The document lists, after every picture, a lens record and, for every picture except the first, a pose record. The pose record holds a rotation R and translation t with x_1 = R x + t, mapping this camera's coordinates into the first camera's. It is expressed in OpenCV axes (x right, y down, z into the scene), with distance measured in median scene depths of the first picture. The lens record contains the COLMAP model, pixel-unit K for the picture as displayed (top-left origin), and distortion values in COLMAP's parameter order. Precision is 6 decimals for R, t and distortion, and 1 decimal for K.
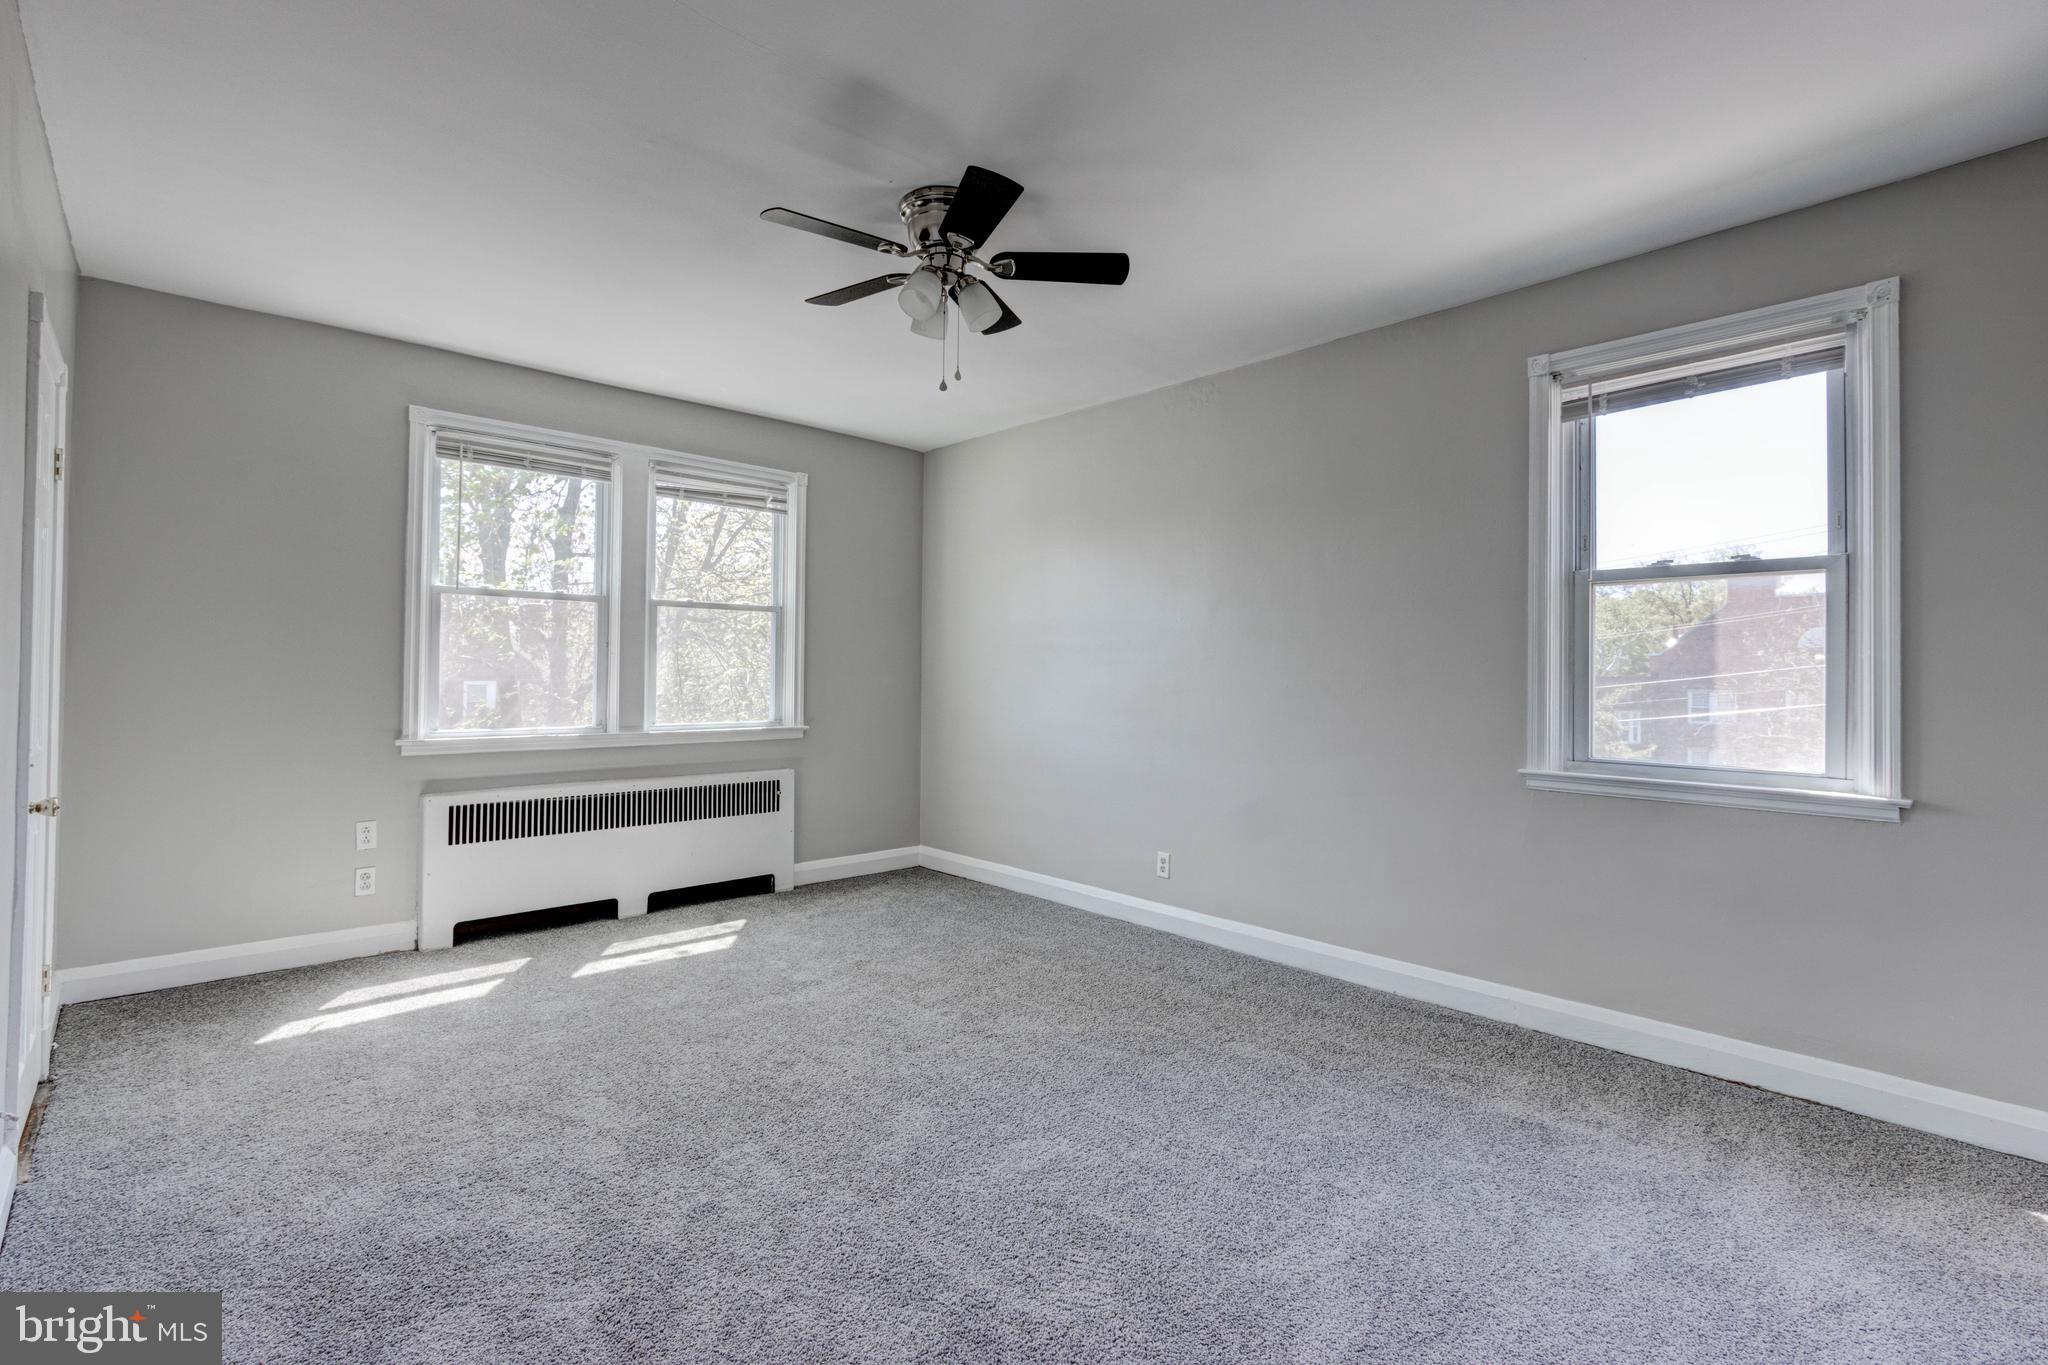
lens RADIAL K [[932.7, 0, 1024.6], [0, 932.7, 668.4], [0, 0, 1]] dist [-0.000184, -0.000094]
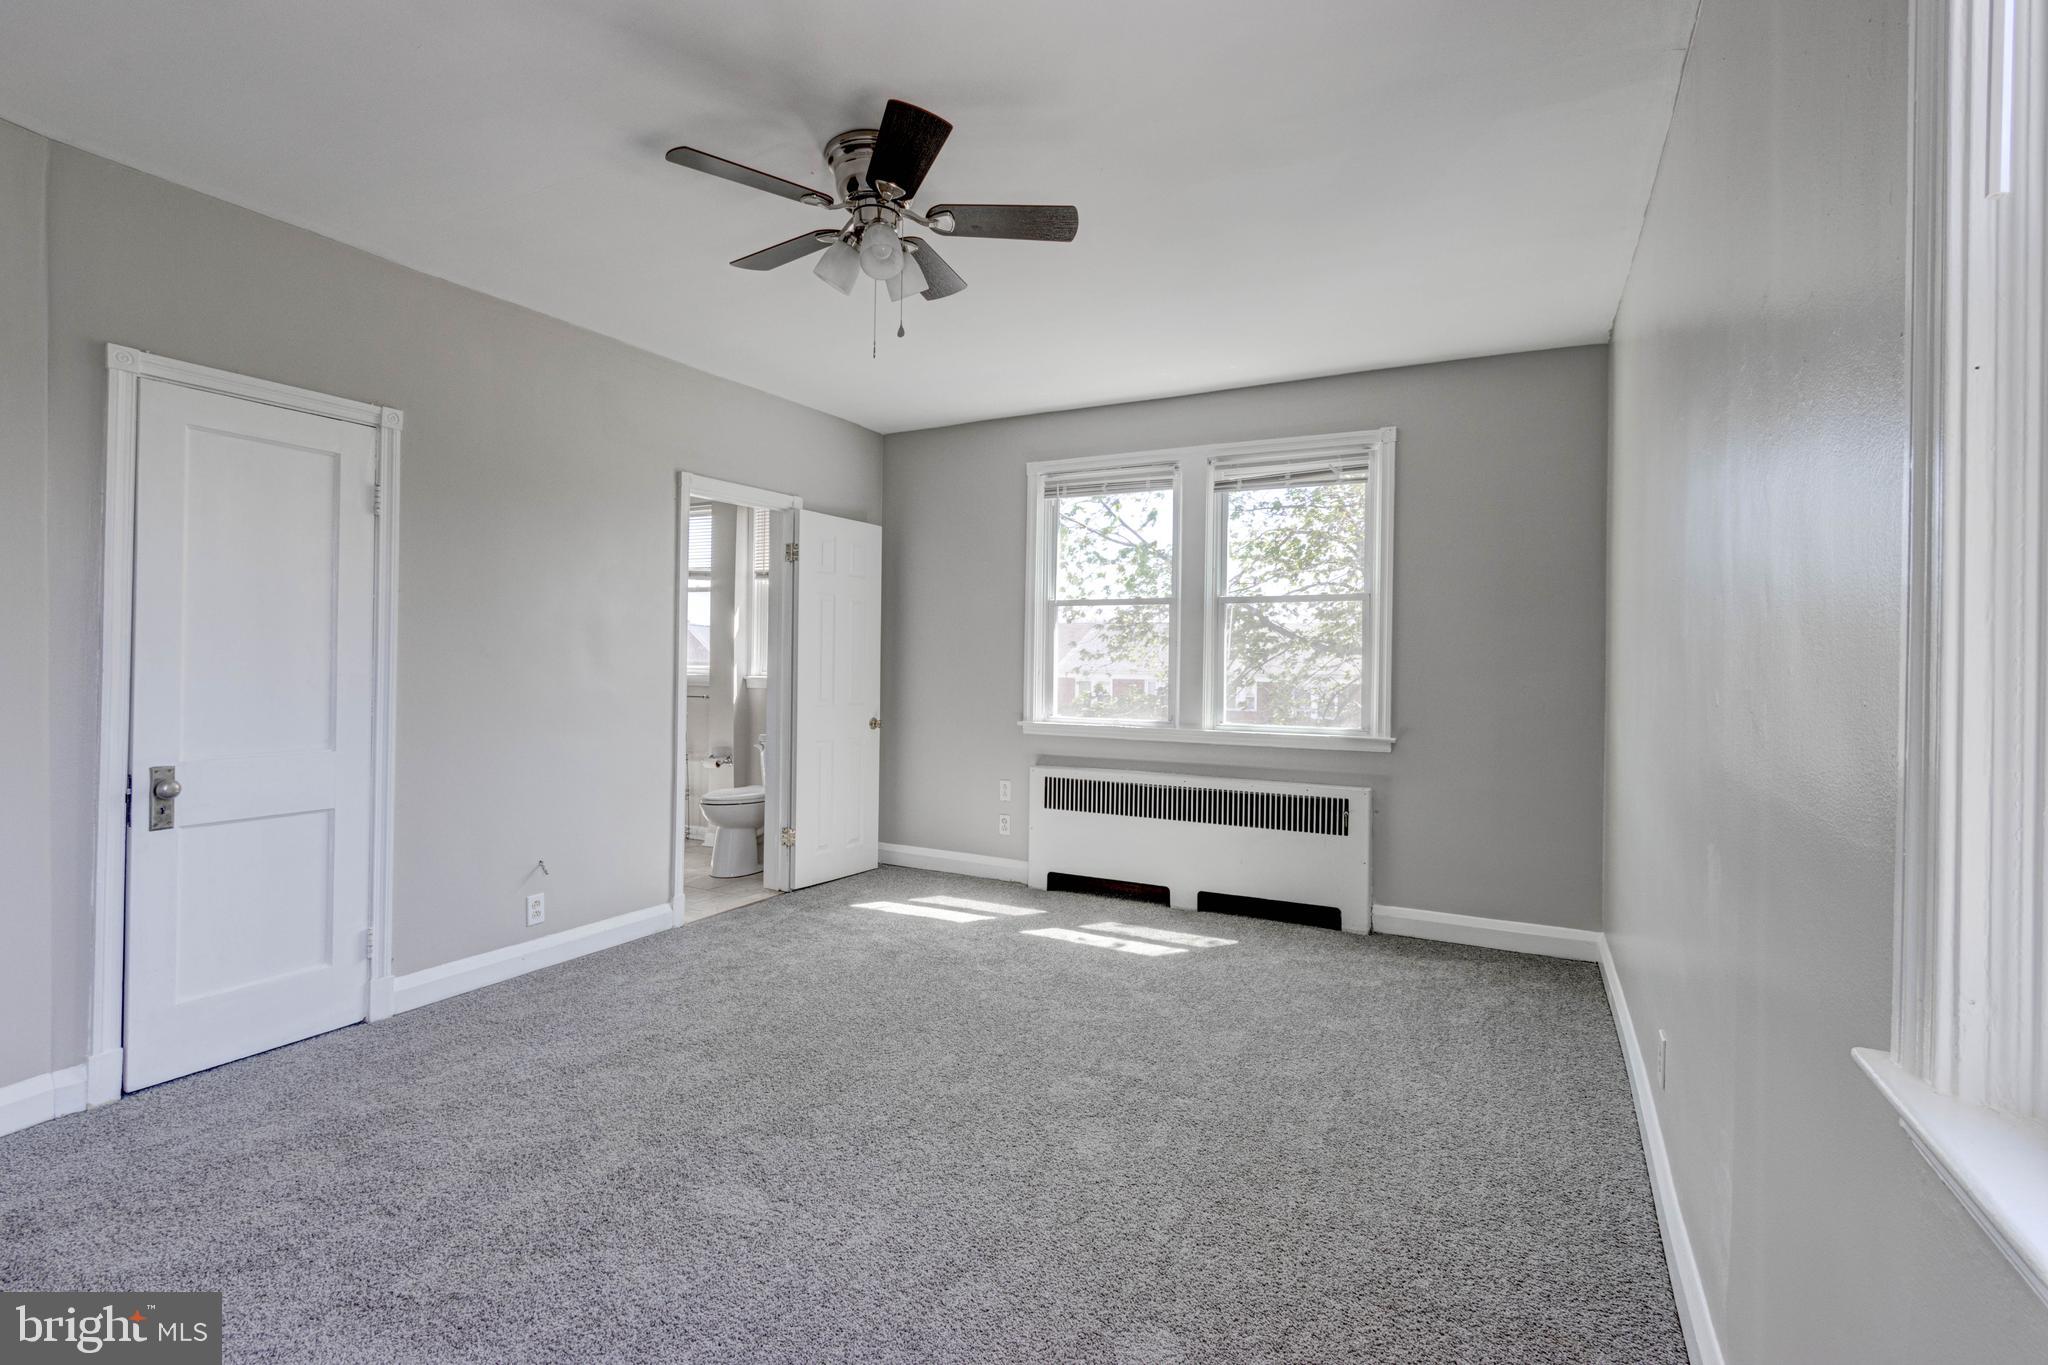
lens RADIAL K [[932.7, 0, 1024.6], [0, 932.7, 668.4], [0, 0, 1]] dist [-0.000184, -0.000094]
pose [[0.330853, 0.000227, -0.943682, 0.505626], [-0.003390, 0.999994, -0.000949, 0.003769], [0.943676, 0.003513, 0.330851, 0.514429]]
